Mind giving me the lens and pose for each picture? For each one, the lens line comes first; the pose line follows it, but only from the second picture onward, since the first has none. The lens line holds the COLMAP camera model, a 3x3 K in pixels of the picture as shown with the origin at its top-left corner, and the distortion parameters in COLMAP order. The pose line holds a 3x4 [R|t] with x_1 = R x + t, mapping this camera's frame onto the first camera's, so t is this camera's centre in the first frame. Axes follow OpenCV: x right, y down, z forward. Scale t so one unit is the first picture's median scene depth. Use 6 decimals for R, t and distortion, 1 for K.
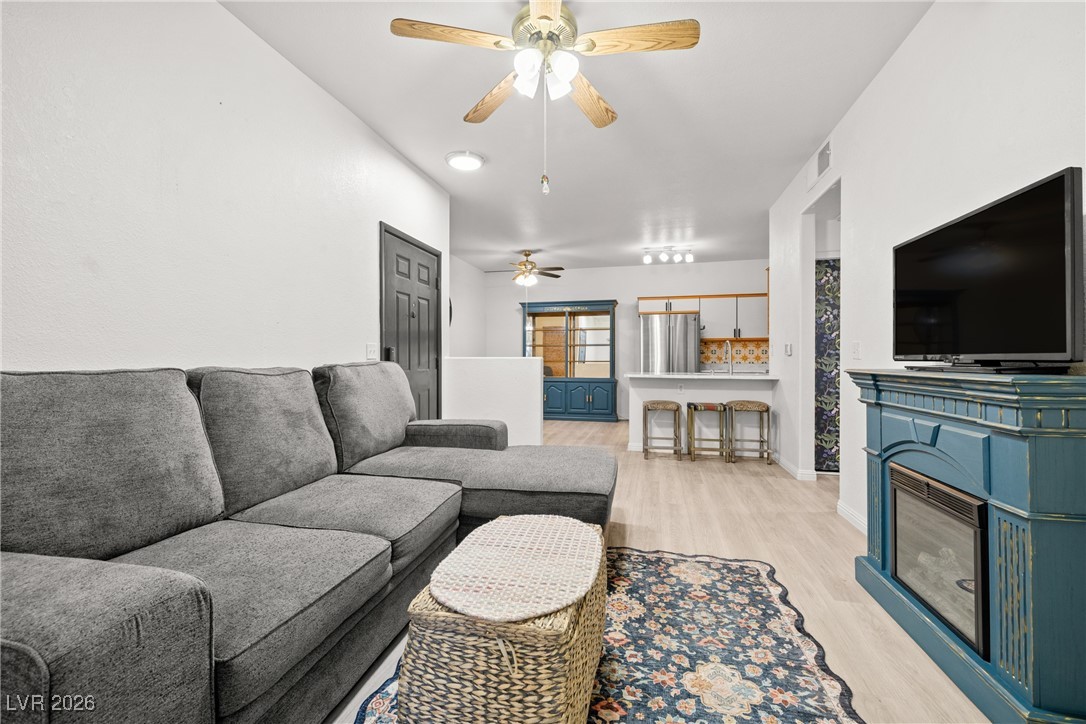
lens RADIAL K [[455.7, 0, 539.1], [0, 455.7, 358.7], [0, 0, 1]] dist [0.002320, 0.000299]
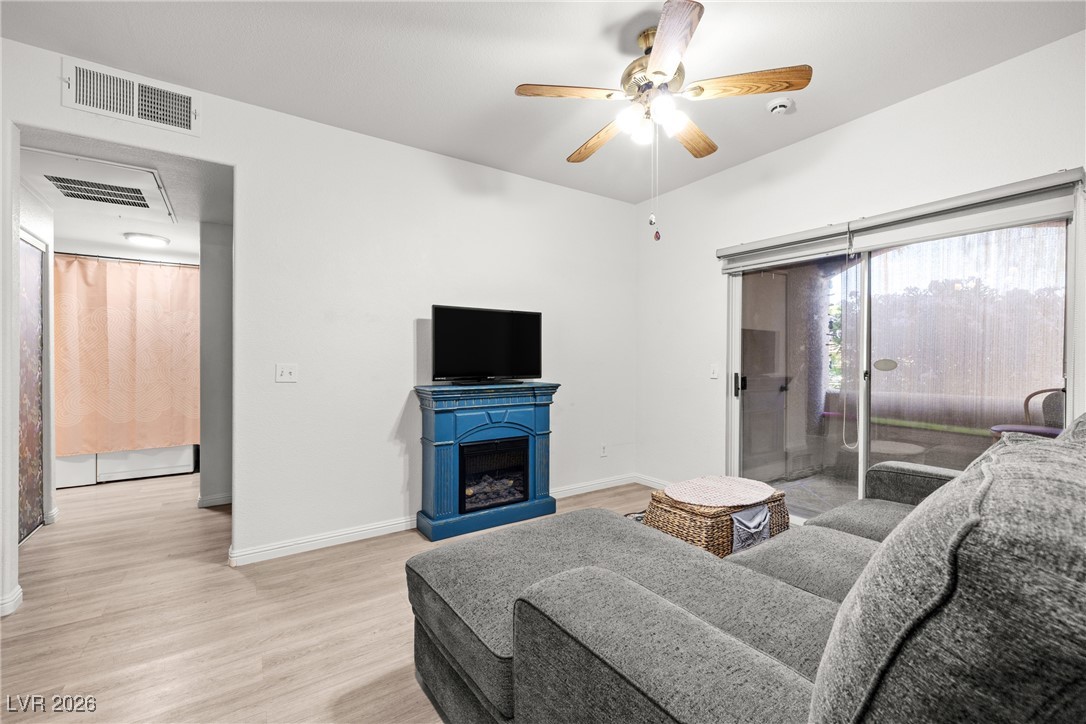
lens RADIAL K [[455.7, 0, 541.1], [0, 455.7, 363.1], [0, 0, 1]] dist [0.002320, 0.000299]
pose [[-0.740539, -0.003303, 0.672005, -0.419871], [-0.000040, 0.999988, 0.004870, -0.053011], [-0.672013, 0.003579, -0.740531, 1.610046]]
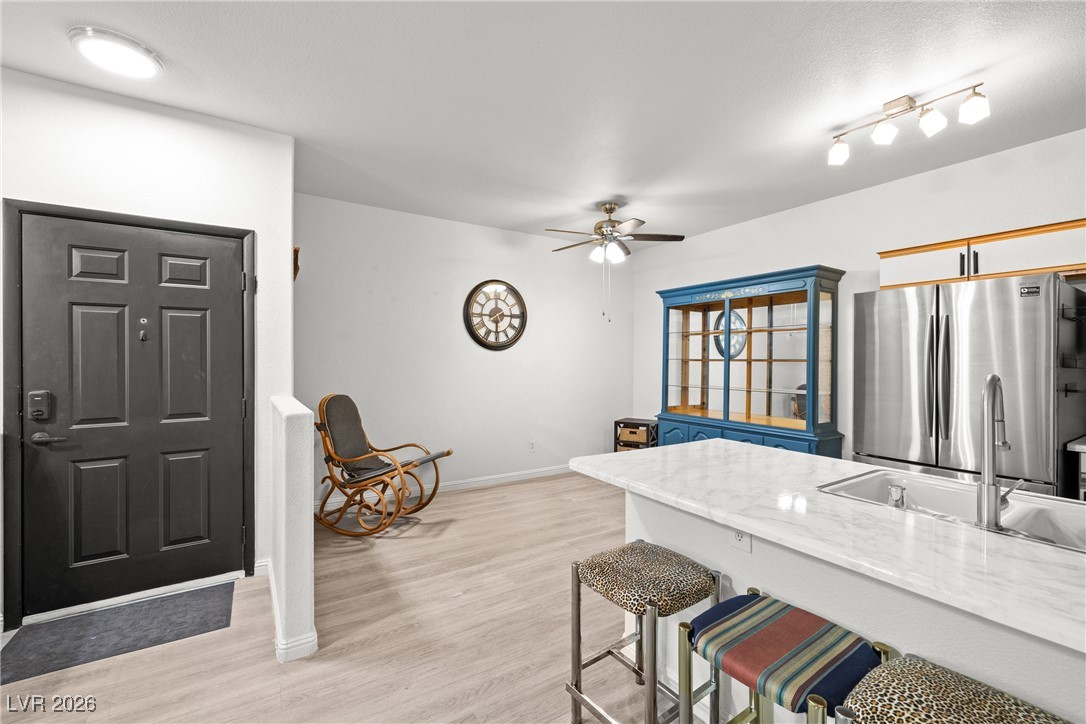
lens RADIAL K [[455.7, 0, 537.2], [0, 455.7, 358.8], [0, 0, 1]] dist [0.002320, 0.000299]
pose [[0.721390, 0.001992, -0.692526, 0.899154], [-0.001582, 0.999998, 0.001228, -0.105655], [0.692527, 0.000209, 0.721392, 1.460976]]
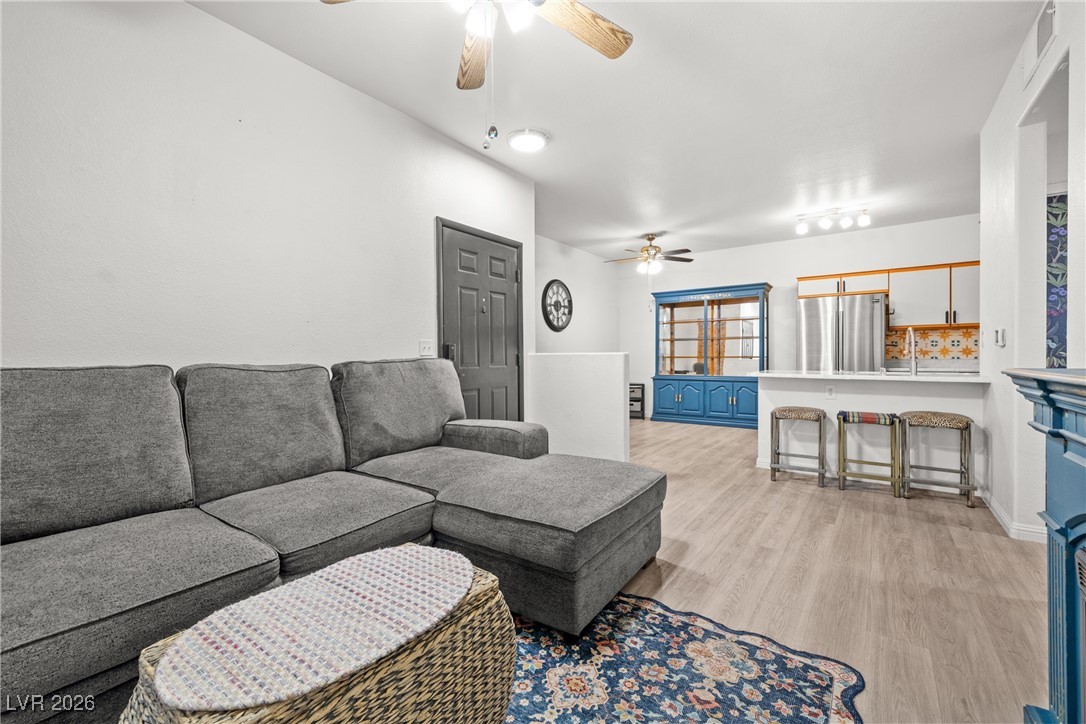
lens RADIAL K [[455.7, 0, 537.3], [0, 455.7, 358.8], [0, 0, 1]] dist [0.002320, 0.000299]
pose [[0.922780, -0.003304, -0.385314, 0.324116], [0.006400, 0.999957, 0.006753, 0.003353], [0.385275, -0.008698, 0.922761, 0.231875]]
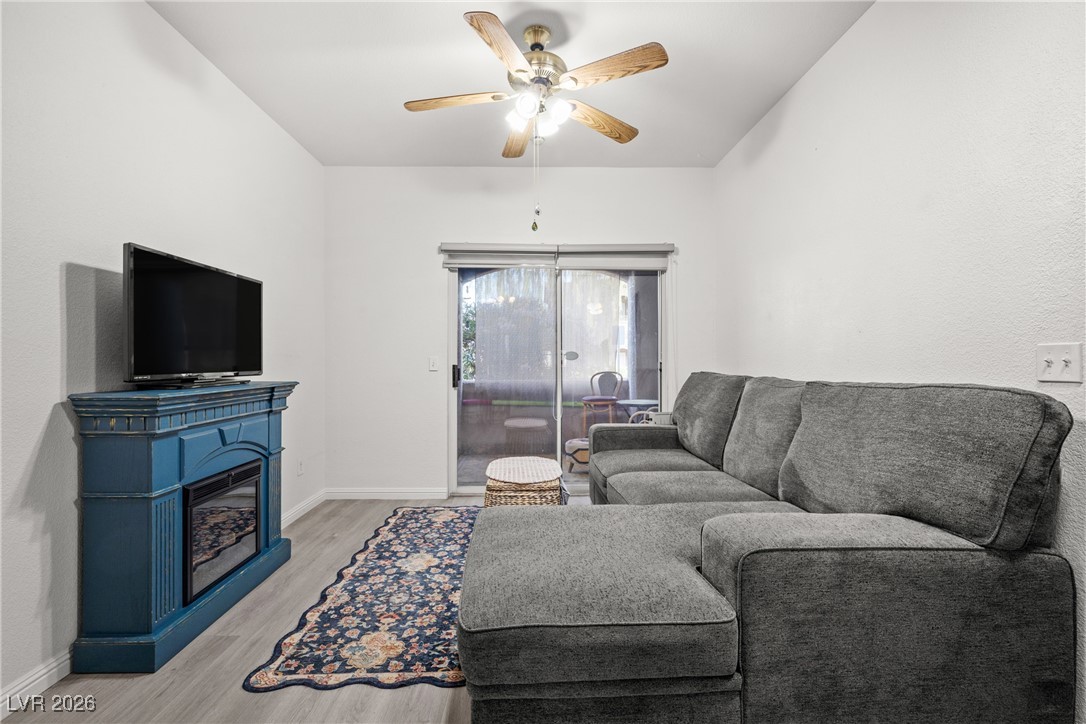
lens RADIAL K [[482.4, 0, 538.9], [0, 482.4, 359.9], [0, 0, 1]] dist [-0.004173, 0.001254]
pose [[-0.966737, 0.003217, -0.255753, 0.252806], [0.003545, 0.999993, -0.000822, -0.027793], [0.255749, -0.001701, -0.966742, 1.738182]]
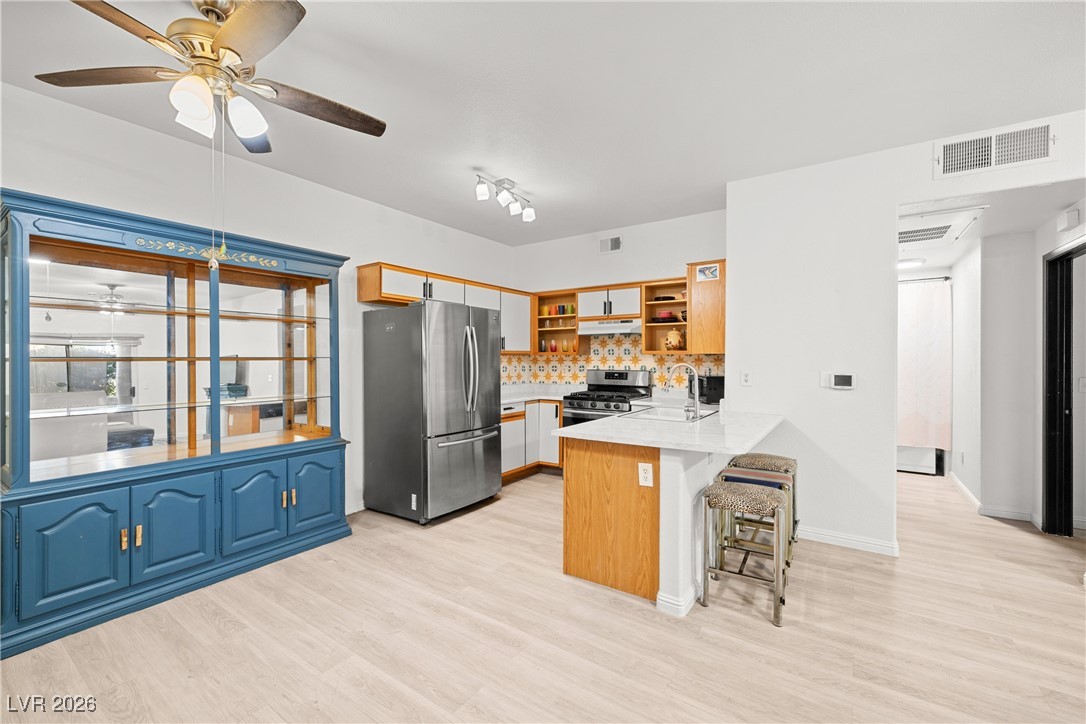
lens RADIAL K [[455.7, 0, 537.3], [0, 455.7, 358.1], [0, 0, 1]] dist [0.002320, 0.000299]
pose [[0.353689, -0.000509, 0.935363, -0.569775], [-0.000334, 1.000000, 0.000670, -0.102580], [-0.935363, -0.000550, 0.353688, 2.125441]]
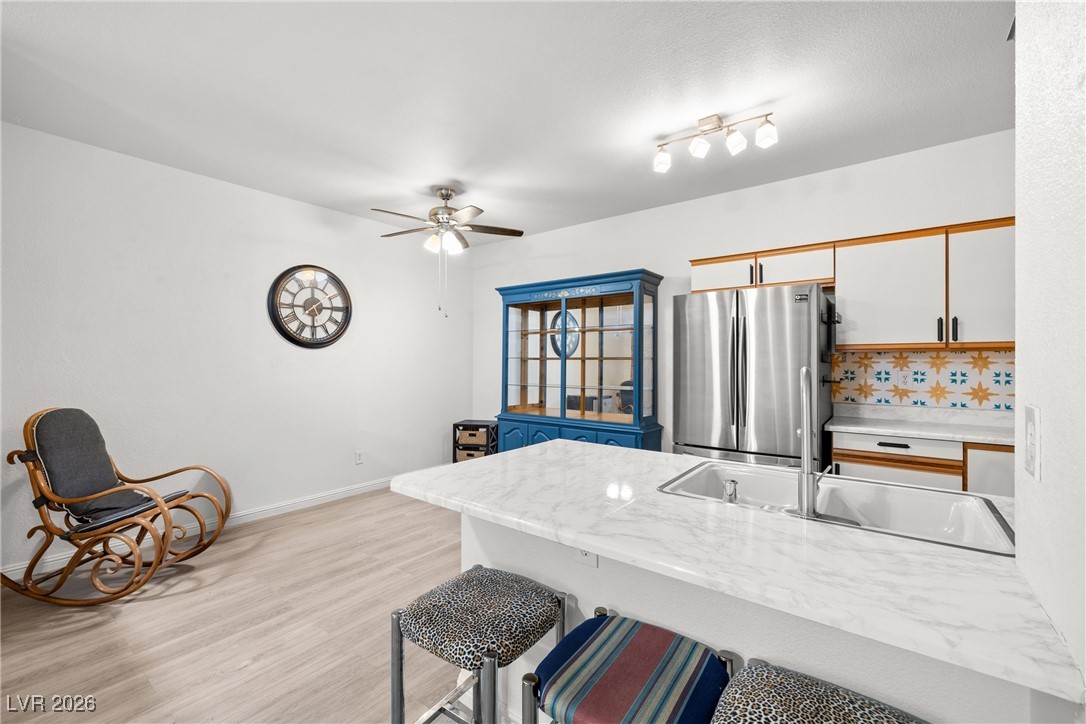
lens RADIAL K [[455.7, 0, 537.7], [0, 455.7, 358.5], [0, 0, 1]] dist [0.002320, 0.000299]
pose [[0.913581, -0.002378, -0.406651, 0.841414], [0.002291, 0.999997, -0.000699, -0.098525], [0.406651, -0.000293, 0.913583, 1.567910]]
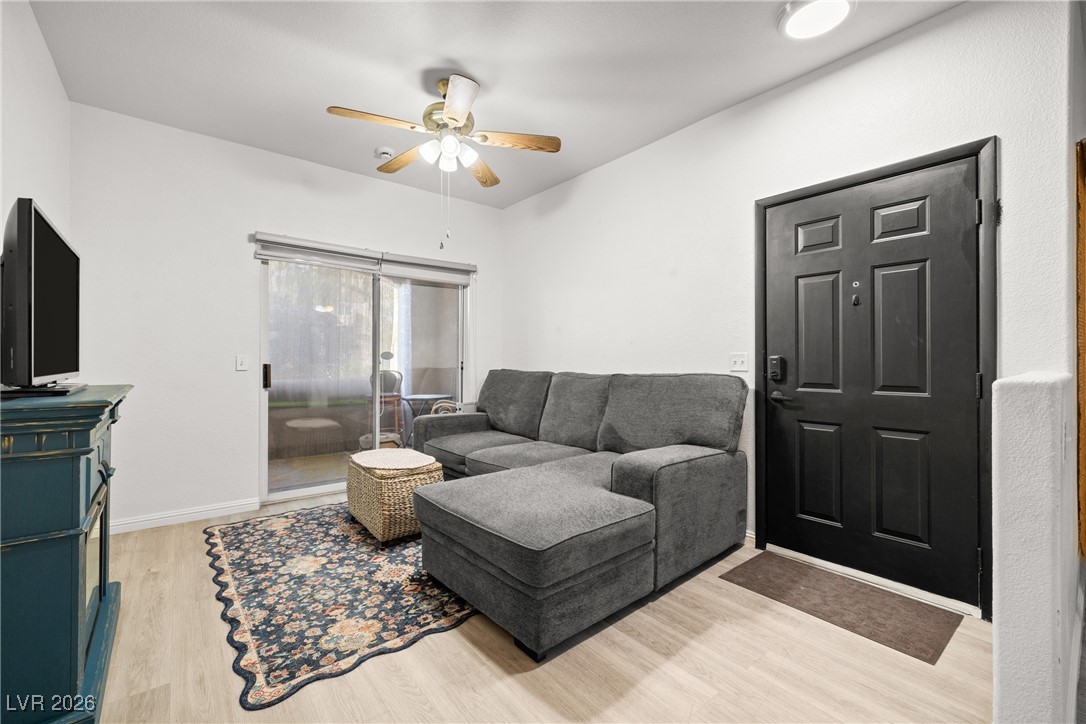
lens RADIAL K [[455.7, 0, 538.8], [0, 455.7, 359.6], [0, 0, 1]] dist [0.002320, 0.000299]
pose [[-0.607035, -0.000774, -0.794675, 0.733390], [-0.001187, 0.999999, -0.000068, -0.028066], [0.794674, 0.000902, -0.607035, 1.640079]]
